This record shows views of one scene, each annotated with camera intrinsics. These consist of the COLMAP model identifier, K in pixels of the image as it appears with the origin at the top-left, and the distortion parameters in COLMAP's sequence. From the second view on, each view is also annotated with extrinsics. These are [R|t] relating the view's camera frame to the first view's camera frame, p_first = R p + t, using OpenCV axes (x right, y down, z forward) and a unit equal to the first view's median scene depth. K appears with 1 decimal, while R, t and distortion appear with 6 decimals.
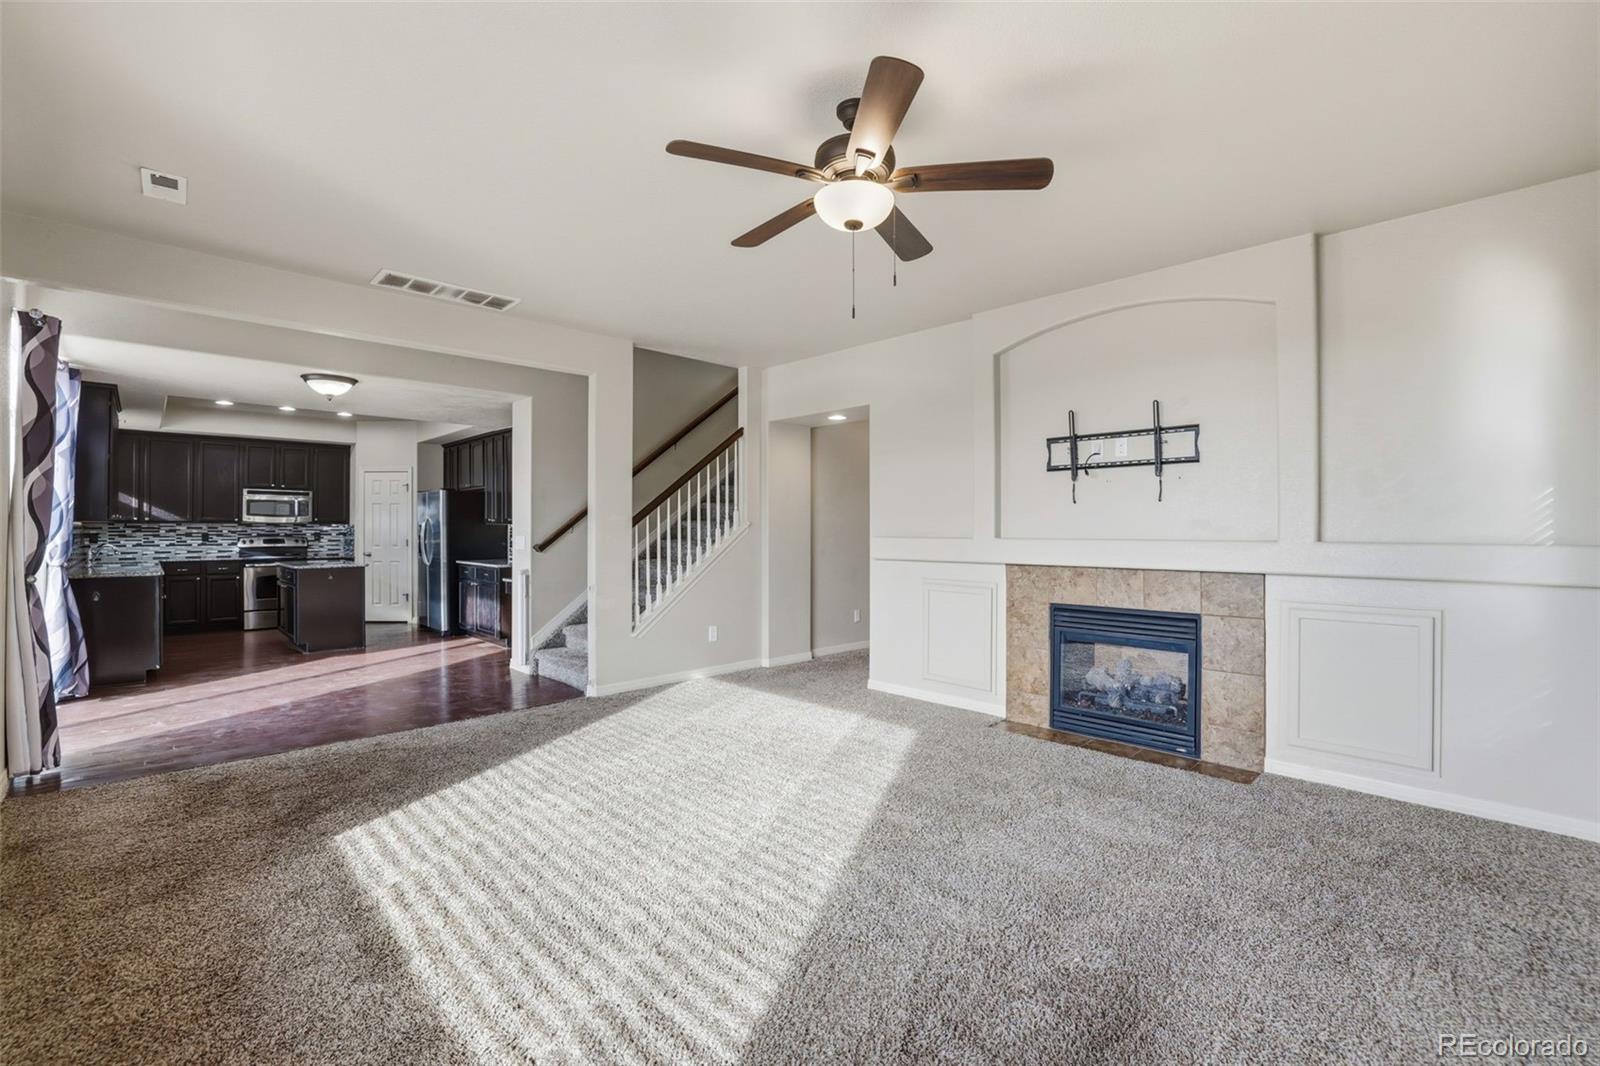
lens RADIAL K [[687.3, 0, 794.2], [0, 687.3, 528.8], [0, 0, 1]] dist [-0.063366, 0.024437]
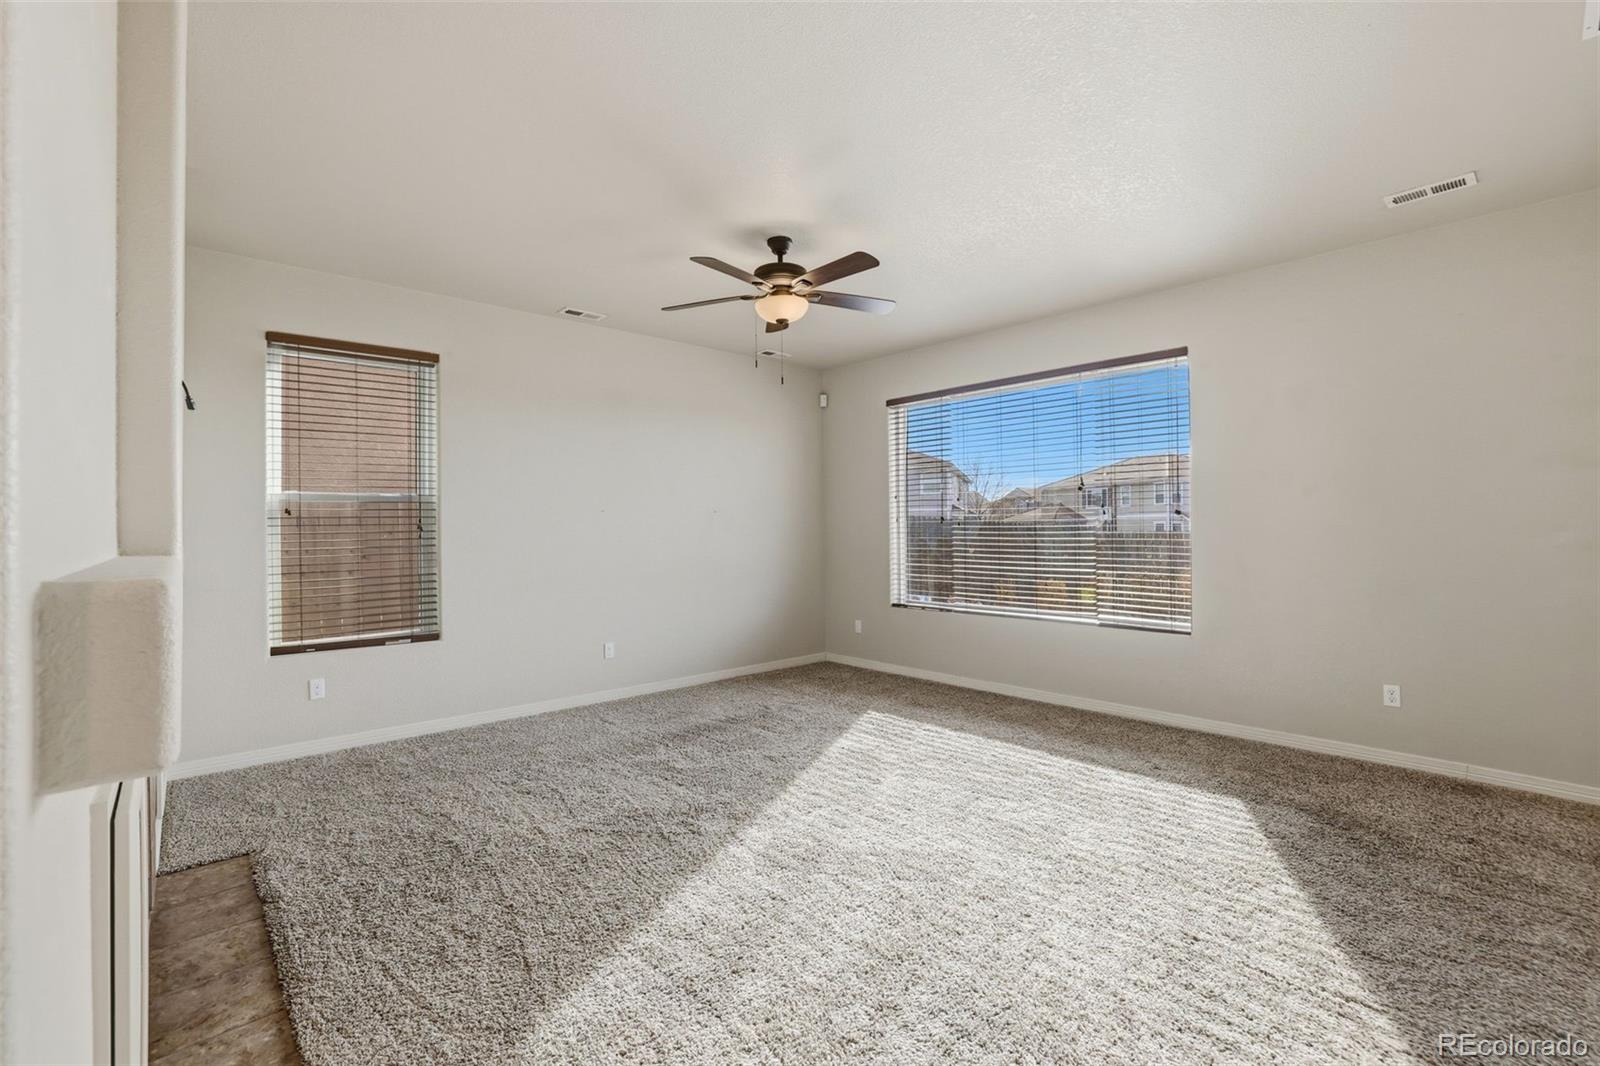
lens RADIAL K [[687.3, 0, 794.2], [0, 687.3, 528.8], [0, 0, 1]] dist [-0.063366, 0.024437]
pose [[-0.999440, 0.003626, 0.033253, 0.005358], [0.003684, 0.999992, 0.001679, 0.001450], [-0.033246, 0.001800, -0.999446, 0.726931]]
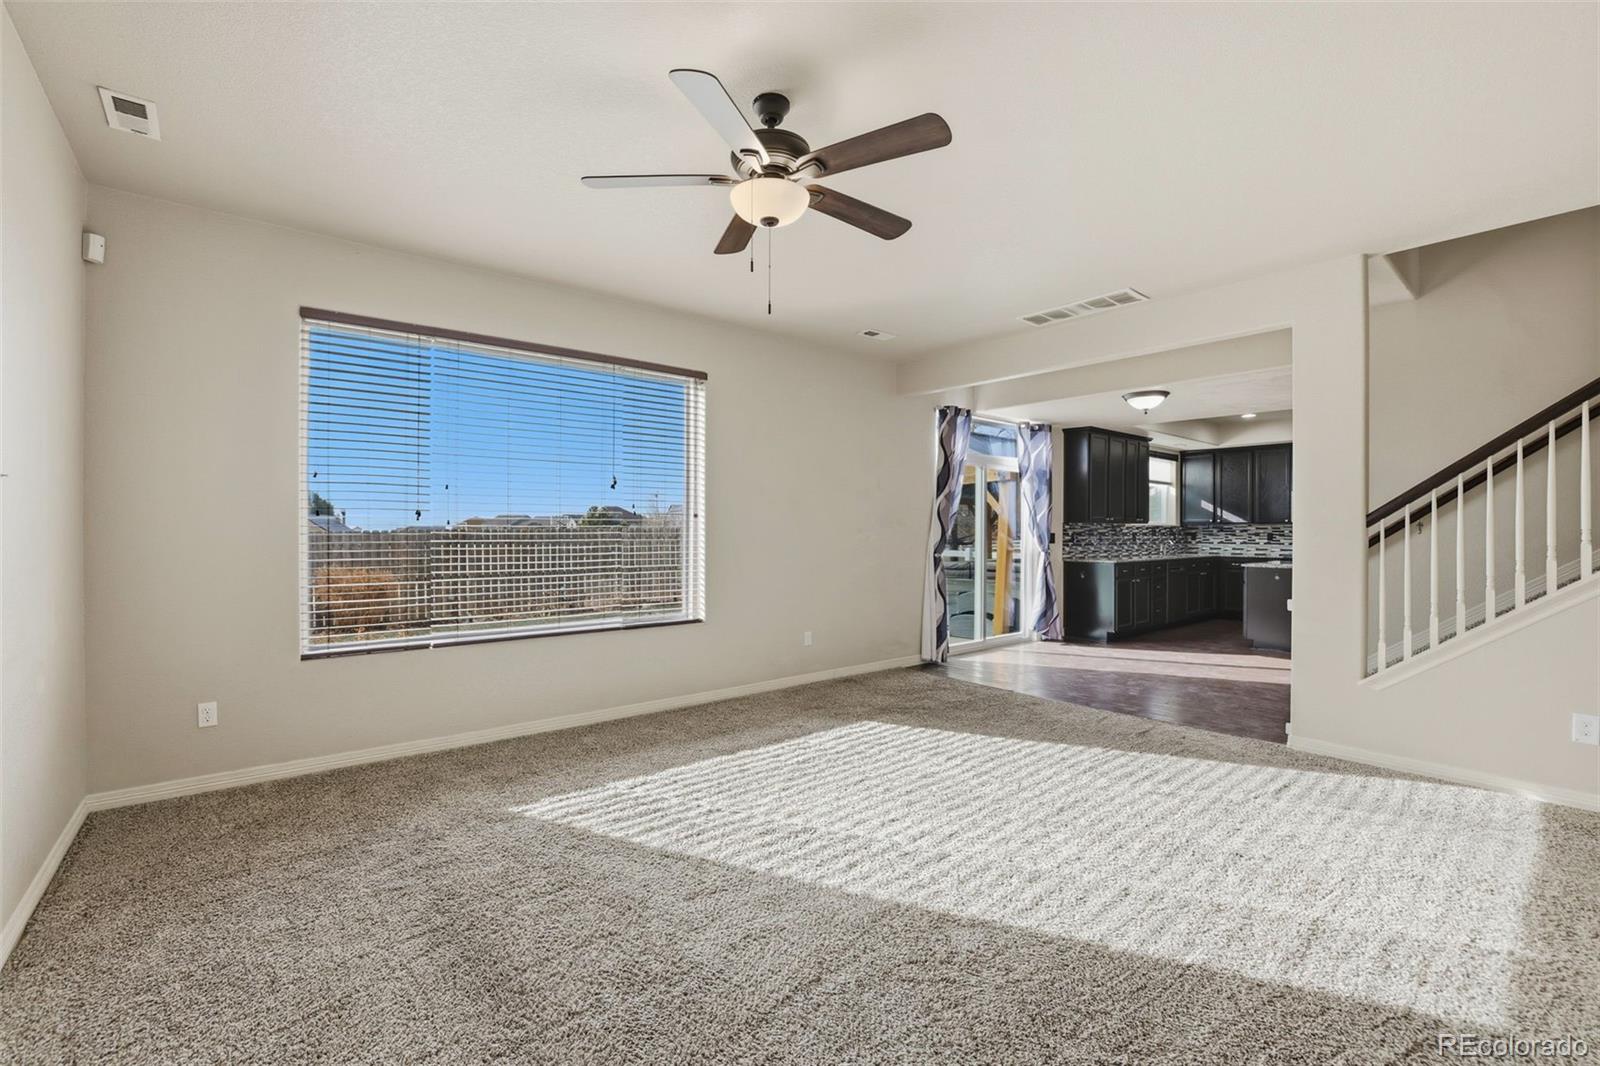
lens RADIAL K [[687.3, 0, 794.2], [0, 687.3, 528.8], [0, 0, 1]] dist [-0.063366, 0.024437]
pose [[-0.087183, -0.001137, -0.996192, 0.318165], [-0.003594, 0.999993, -0.000827, 0.003282], [0.996186, 0.003508, -0.087187, 0.328755]]
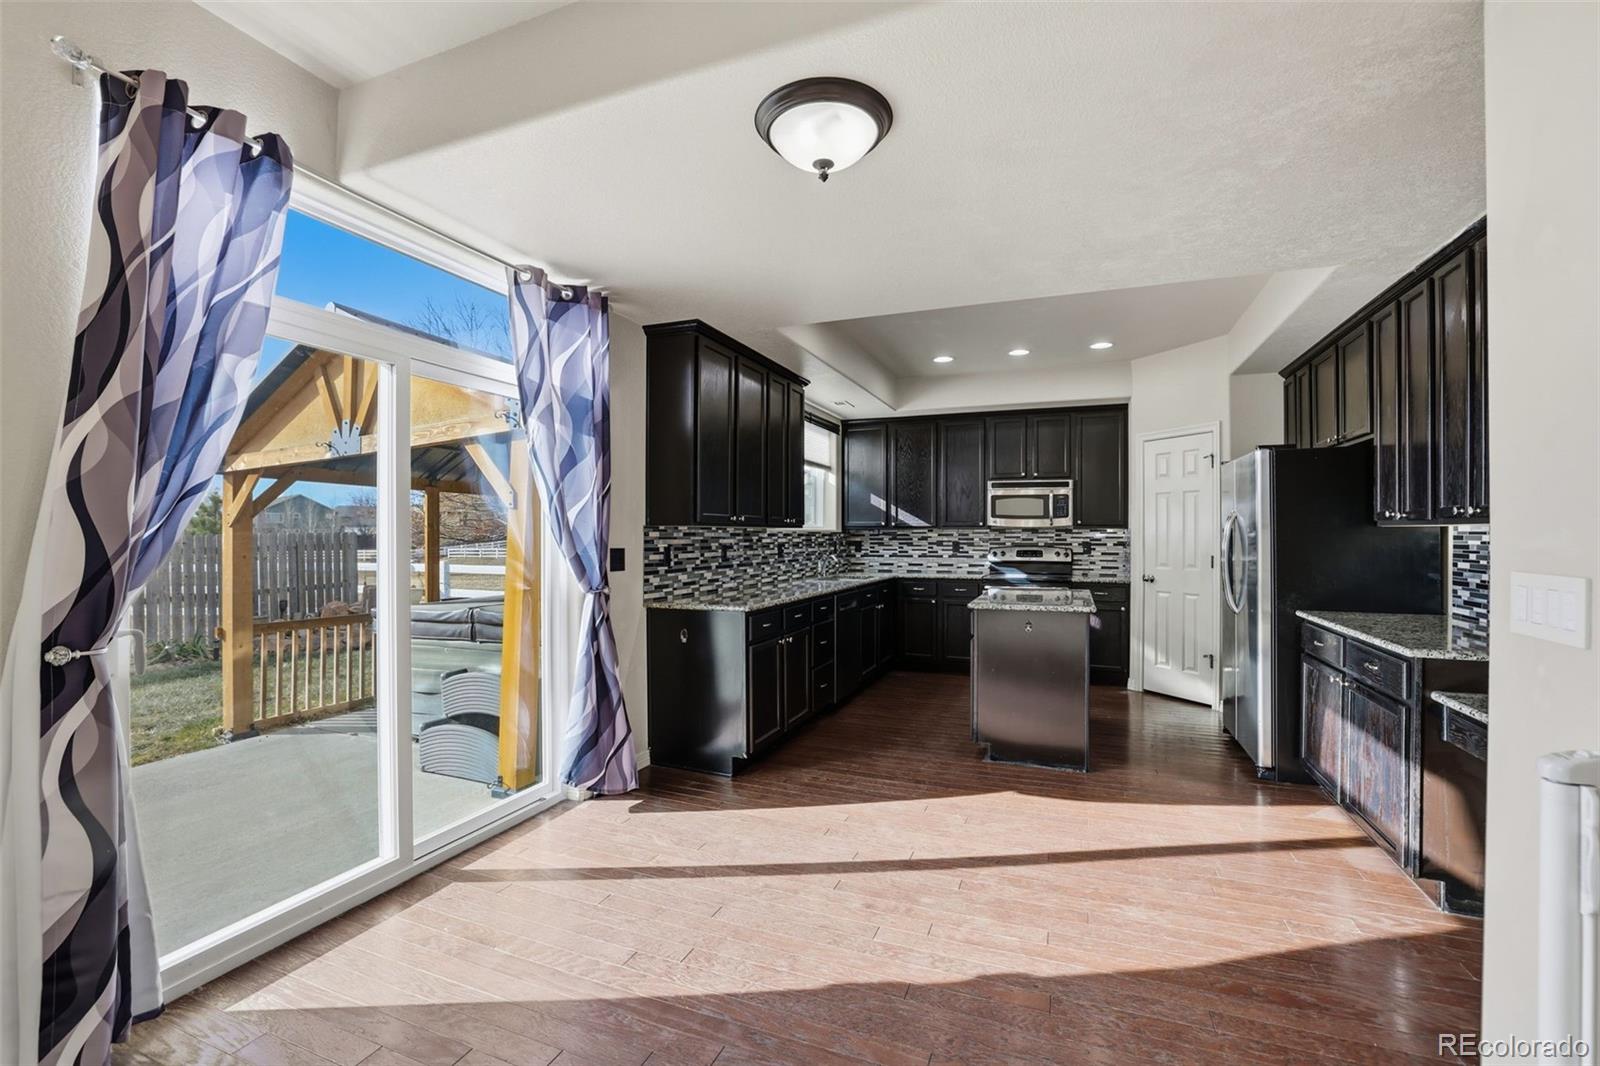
lens RADIAL K [[687.3, 0, 794.2], [0, 687.3, 528.8], [0, 0, 1]] dist [-0.063366, 0.024437]
pose [[0.395398, -0.009296, -0.918463, -0.237659], [0.001114, 0.999953, -0.009641, -0.001012], [0.918509, 0.002789, 0.395390, 0.543039]]
